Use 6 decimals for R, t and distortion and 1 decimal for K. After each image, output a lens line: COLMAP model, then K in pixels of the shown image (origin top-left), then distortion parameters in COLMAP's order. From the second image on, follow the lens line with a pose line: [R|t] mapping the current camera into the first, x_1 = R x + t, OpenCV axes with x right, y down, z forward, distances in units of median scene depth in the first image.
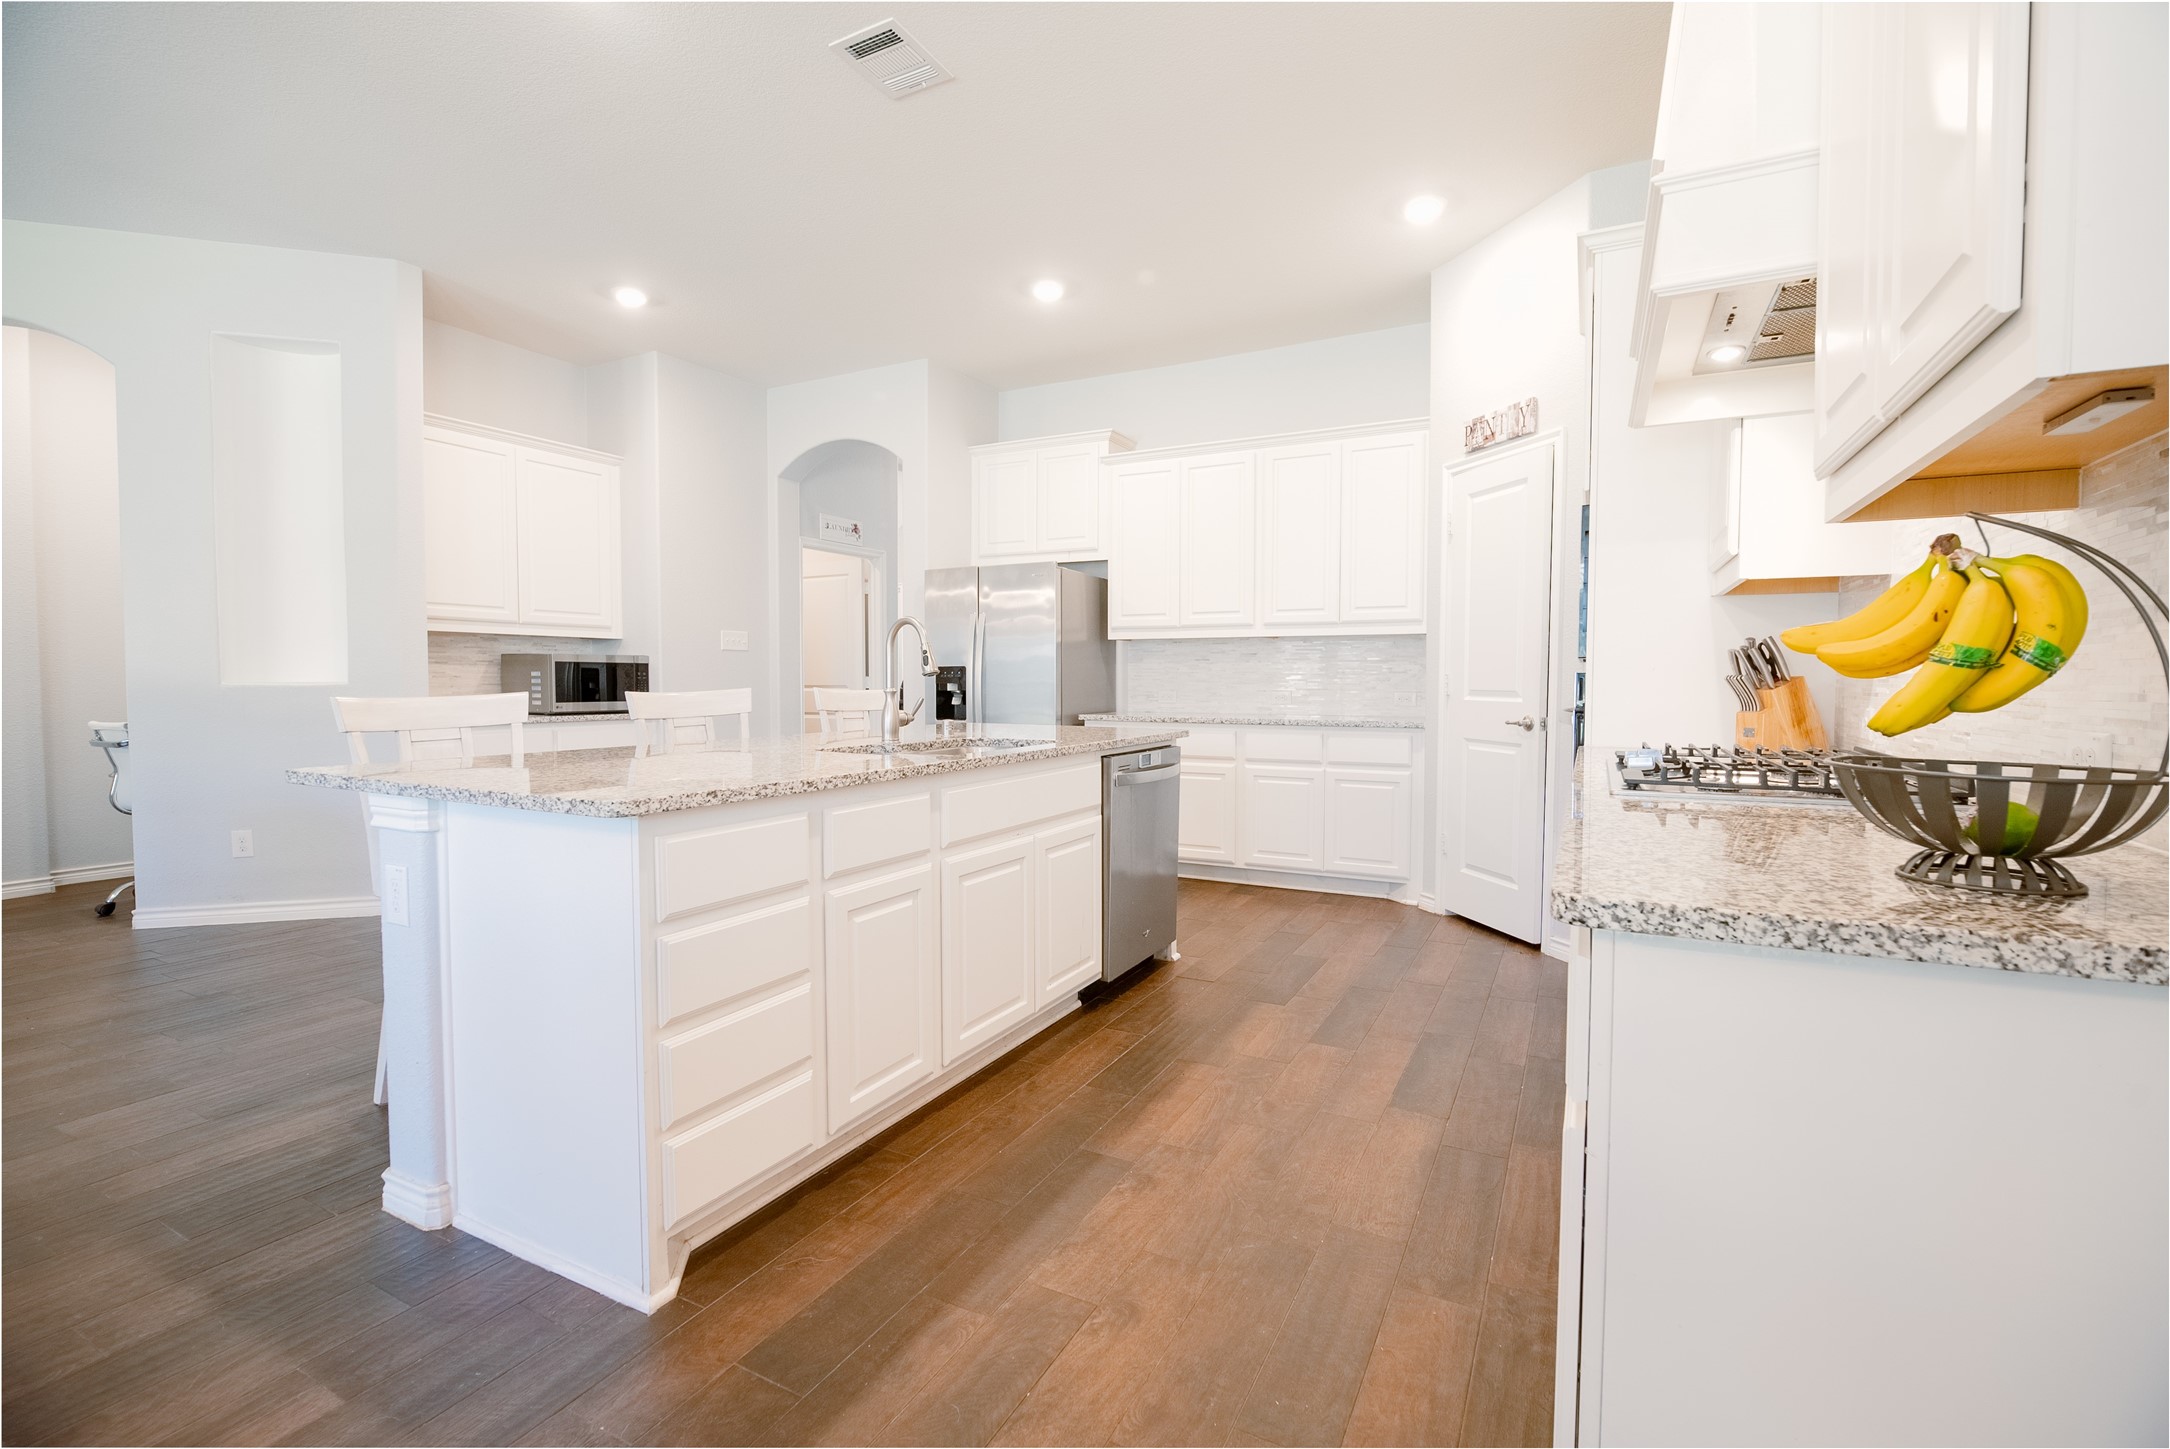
lens RADIAL K [[950.6, 0, 1108.0], [0, 950.6, 717.2], [0, 0, 1]] dist [-0.013786, -0.000907]
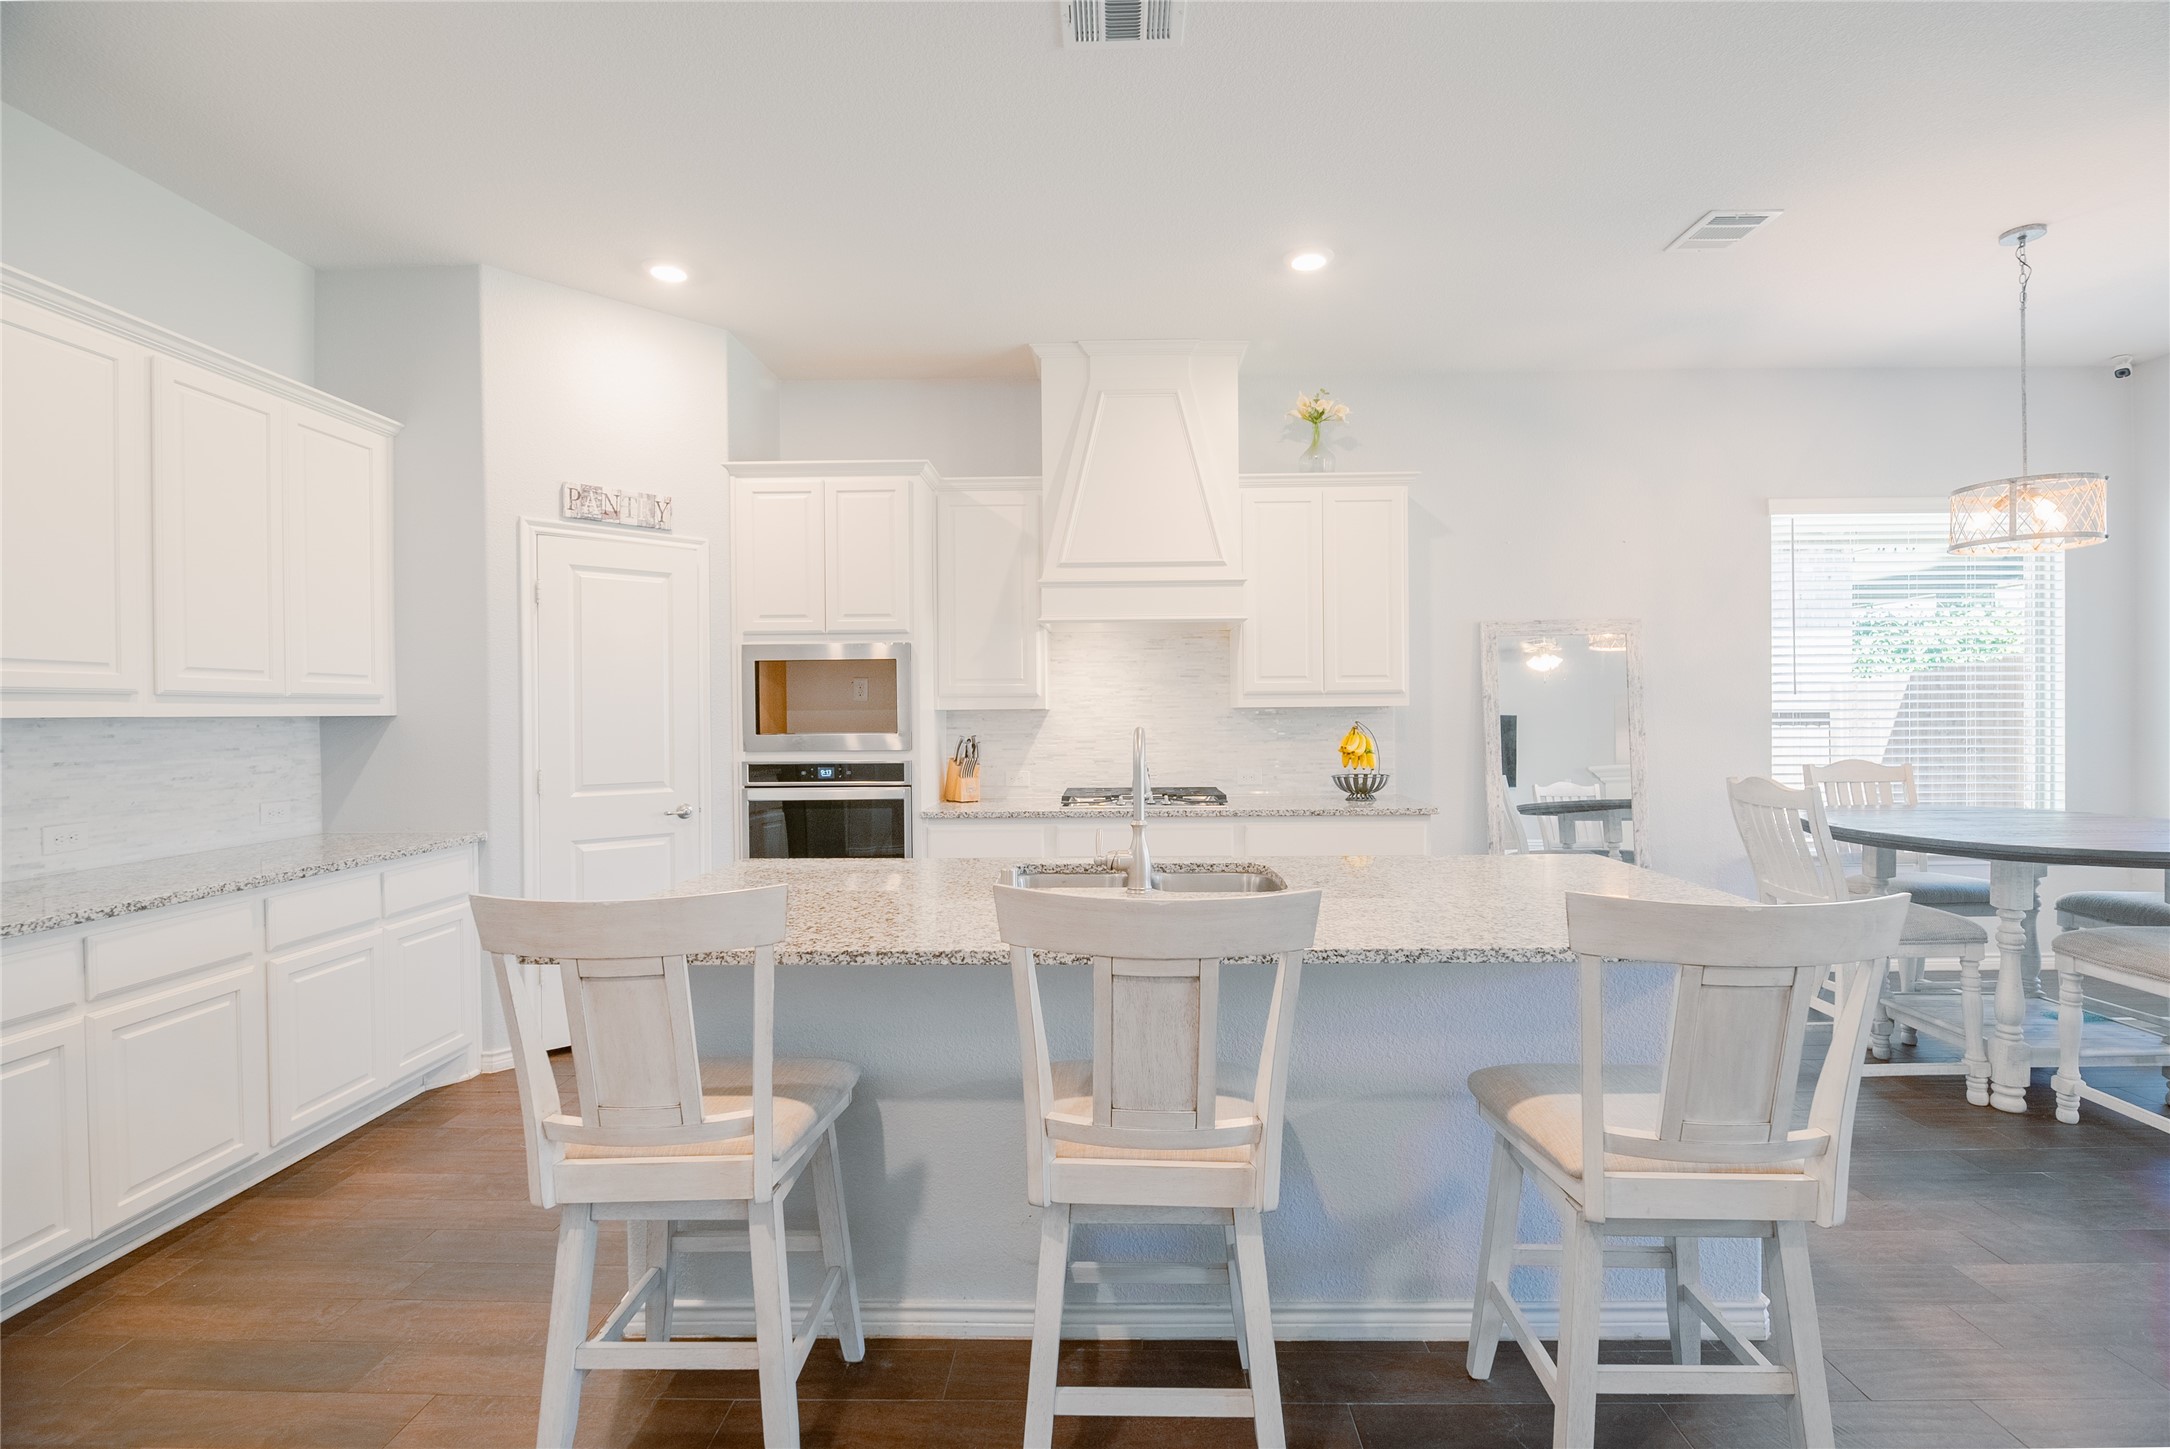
lens RADIAL K [[950.6, 0, 1094.9], [0, 950.6, 722.6], [0, 0, 1]] dist [-0.013786, -0.000907]
pose [[-0.439963, -0.010767, 0.897951, -0.596330], [0.041979, 0.998588, 0.032542, -0.091856], [-0.897034, 0.052012, -0.438890, 0.911310]]
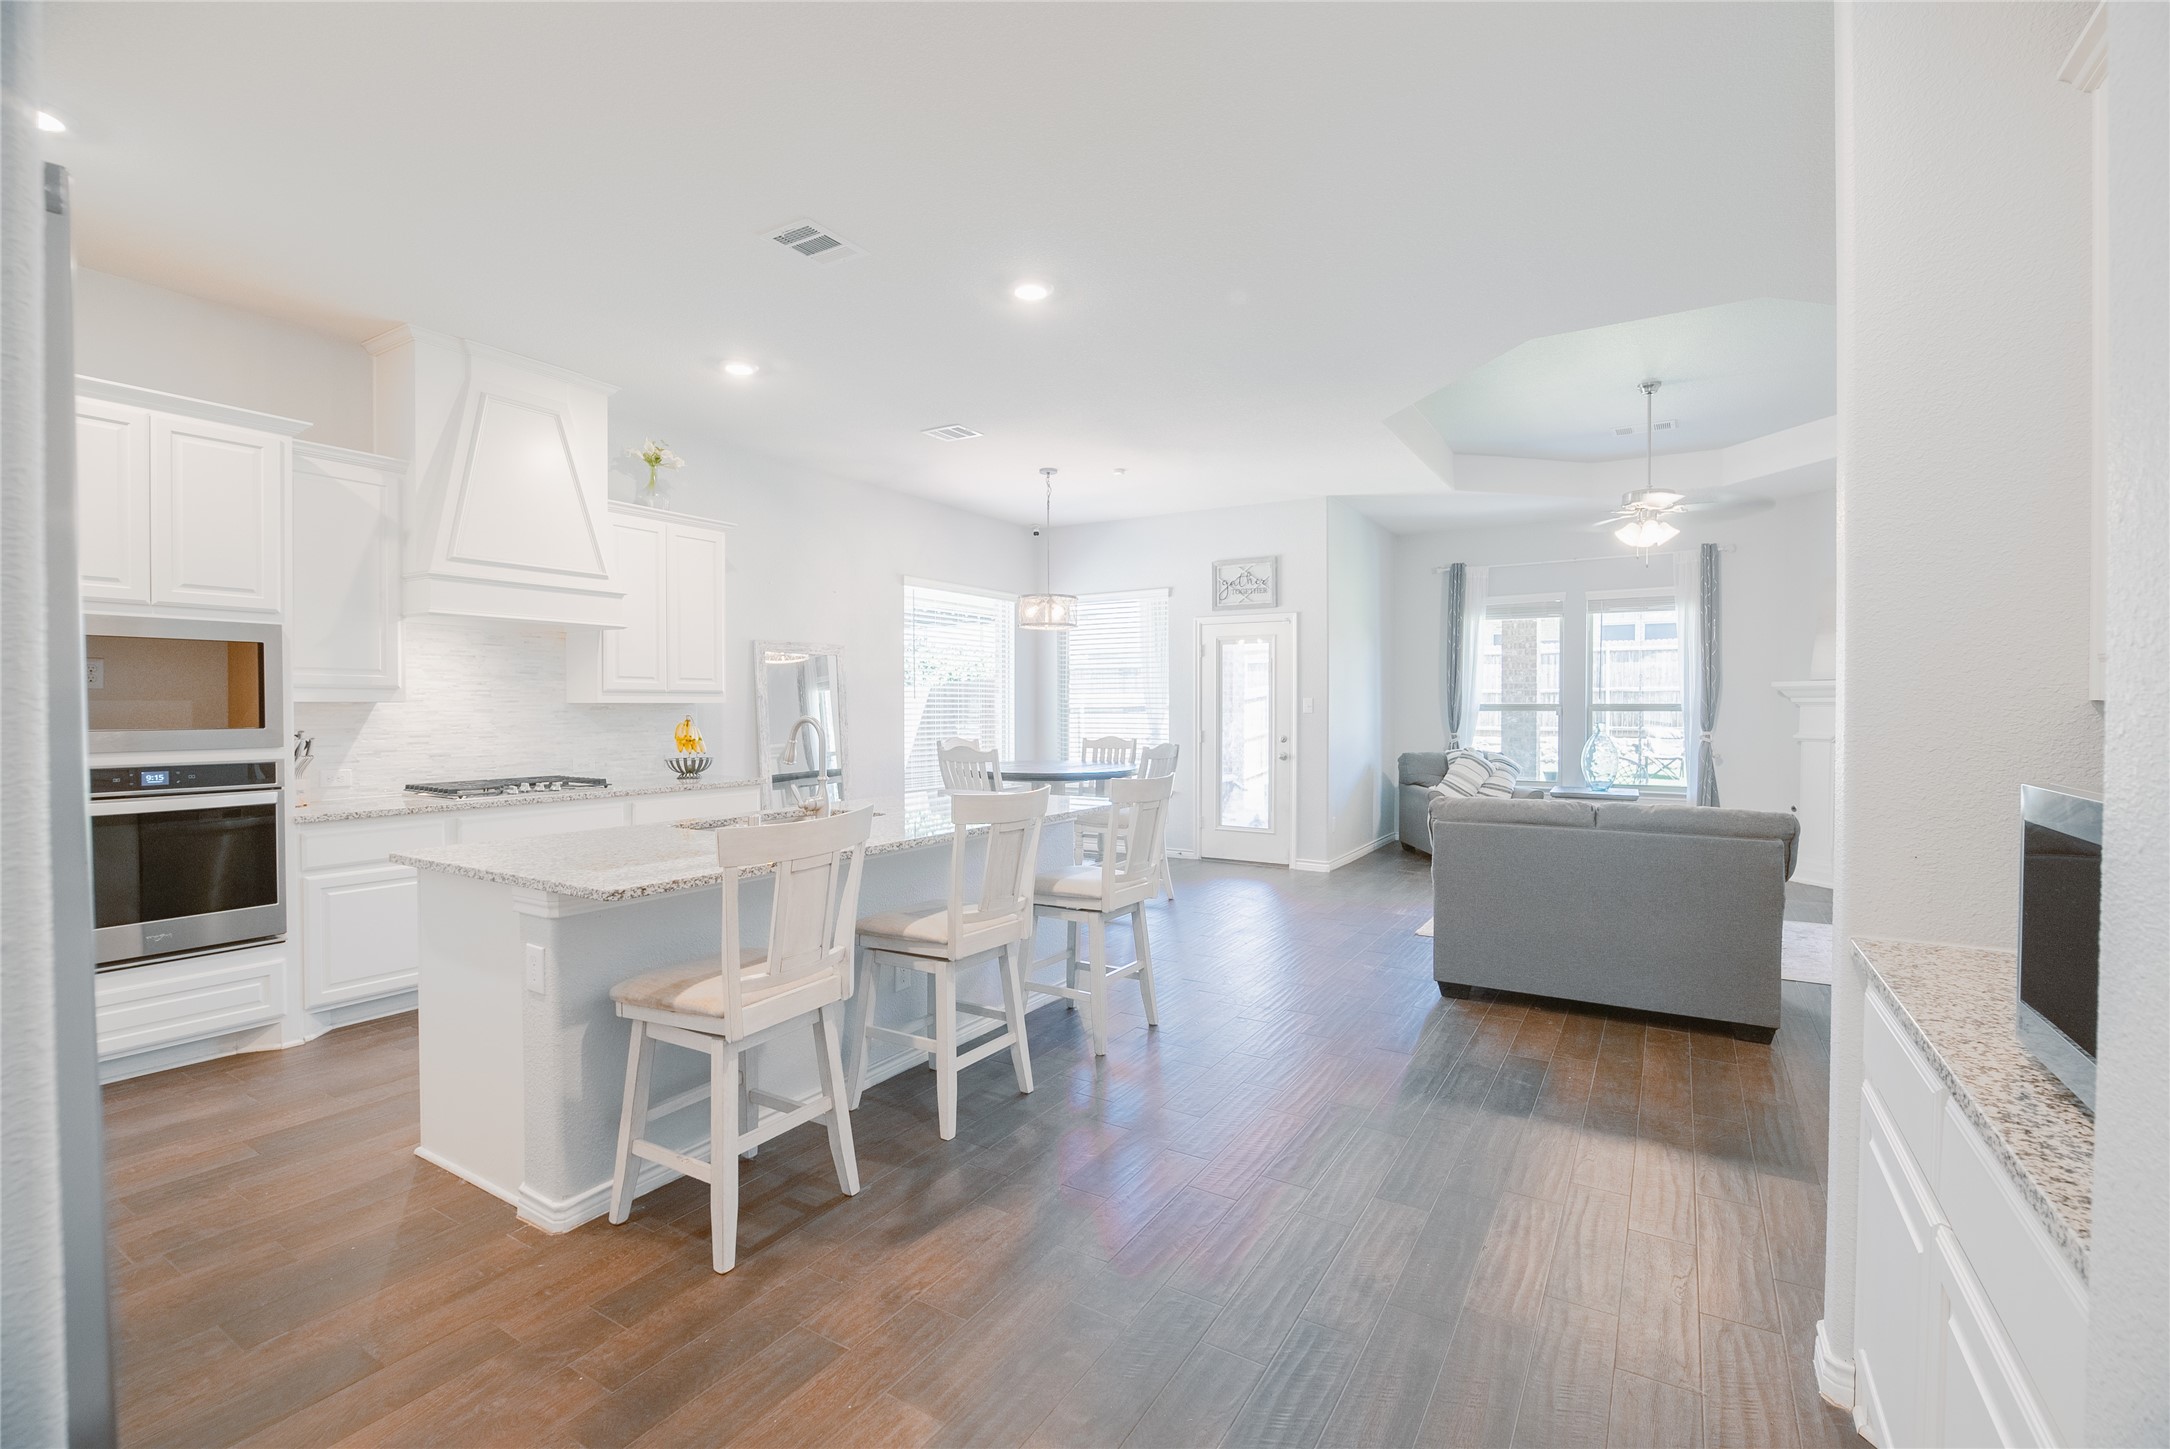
lens RADIAL K [[950.6, 0, 1095.7], [0, 950.6, 721.1], [0, 0, 1]] dist [-0.013786, -0.000907]
pose [[-0.997510, -0.009211, 0.069919, -0.434513], [-0.005229, 0.998365, 0.056929, -0.115102], [-0.070329, 0.056422, -0.995927, 1.427421]]
